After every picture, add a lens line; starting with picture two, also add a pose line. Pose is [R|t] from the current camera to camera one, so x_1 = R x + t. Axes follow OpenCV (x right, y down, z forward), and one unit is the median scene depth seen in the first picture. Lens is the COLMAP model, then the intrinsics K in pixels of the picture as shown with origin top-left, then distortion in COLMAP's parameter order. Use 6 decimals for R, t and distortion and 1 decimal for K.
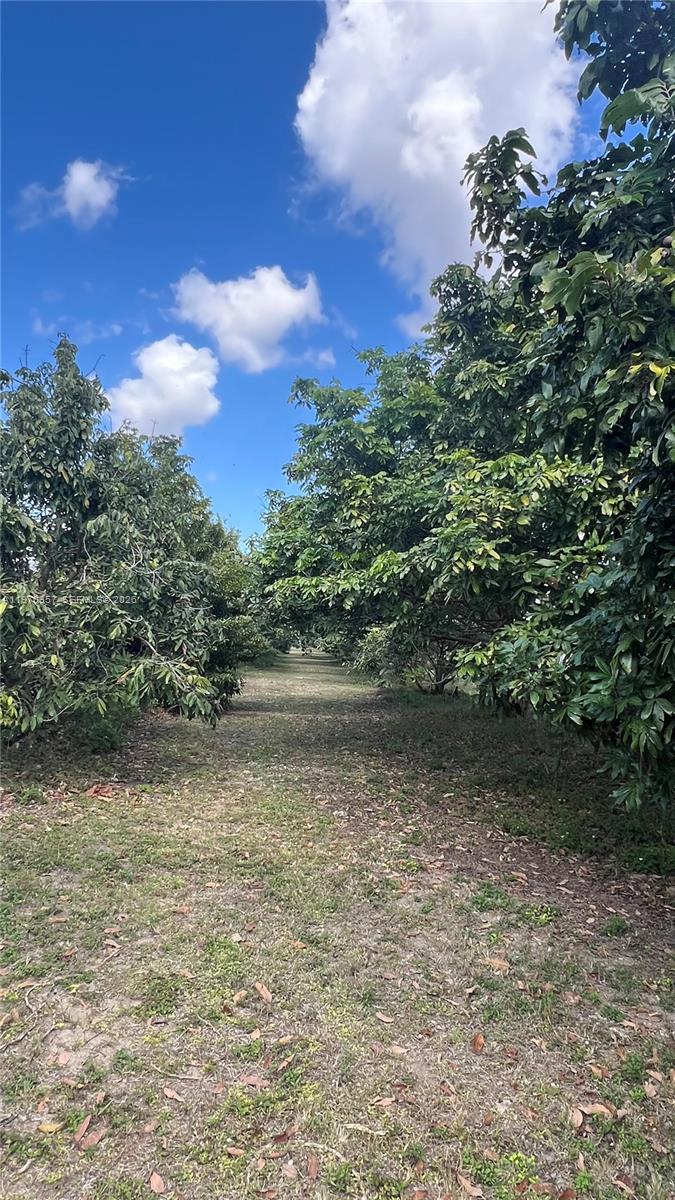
lens RADIAL K [[744.2, 0, 338.5], [0, 744.2, 600.3], [0, 0, 1]] dist [-0.004061, -0.000020]
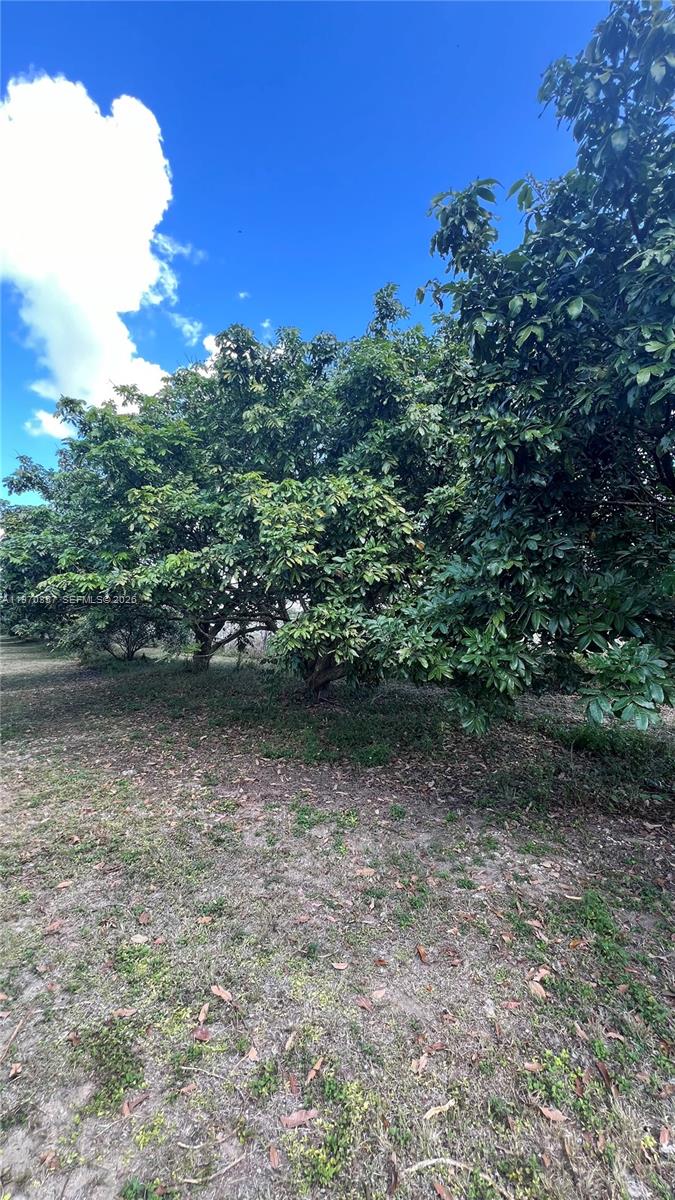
lens RADIAL K [[480.1, 0, 336.5], [0, 480.1, 595.6], [0, 0, 1]] dist [0.001589, -0.000268]
pose [[0.827071, -0.033102, 0.561122, -0.187999], [0.026199, 0.999450, 0.020344, -0.002417], [-0.561486, -0.002125, 0.827483, 0.237336]]
